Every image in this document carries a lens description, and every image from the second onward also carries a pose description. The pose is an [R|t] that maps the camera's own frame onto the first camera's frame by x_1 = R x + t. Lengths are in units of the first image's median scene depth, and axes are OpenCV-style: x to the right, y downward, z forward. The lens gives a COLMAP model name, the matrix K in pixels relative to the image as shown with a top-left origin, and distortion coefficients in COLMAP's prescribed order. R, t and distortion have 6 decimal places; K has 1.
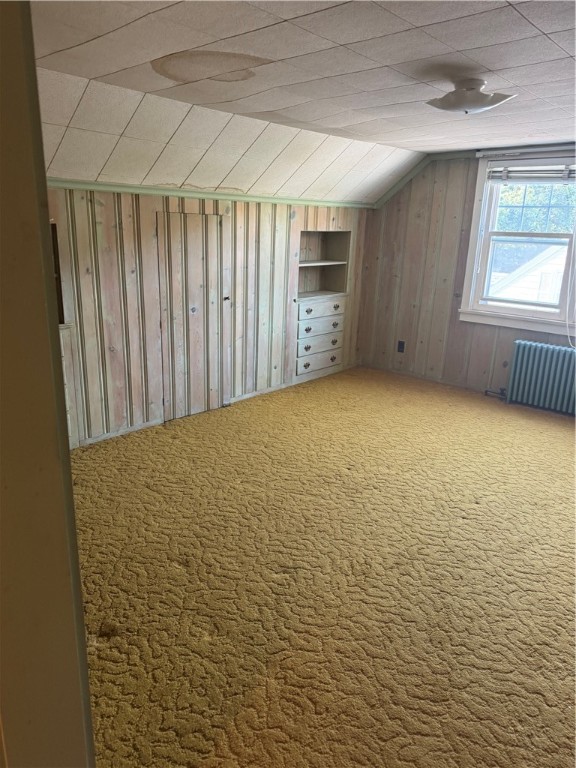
lens RADIAL K [[545.8, 0, 288.5], [0, 545.8, 382.9], [0, 0, 1]] dist [0.007221, -0.013997]
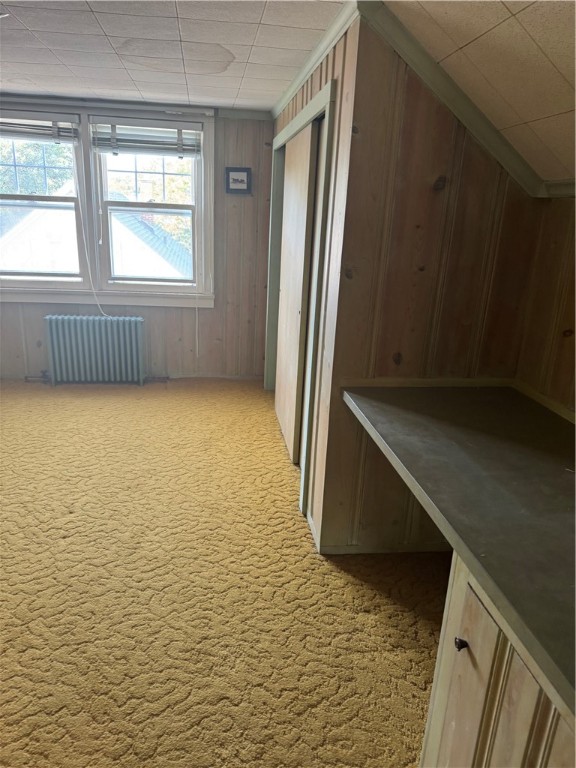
lens RADIAL K [[545.8, 0, 285.6], [0, 545.8, 383.9], [0, 0, 1]] dist [0.007221, -0.013997]
pose [[0.651999, -0.231737, 0.721938, -0.009931], [0.189204, 0.971754, 0.141051, -0.036096], [-0.734233, 0.044629, 0.677429, 0.165050]]
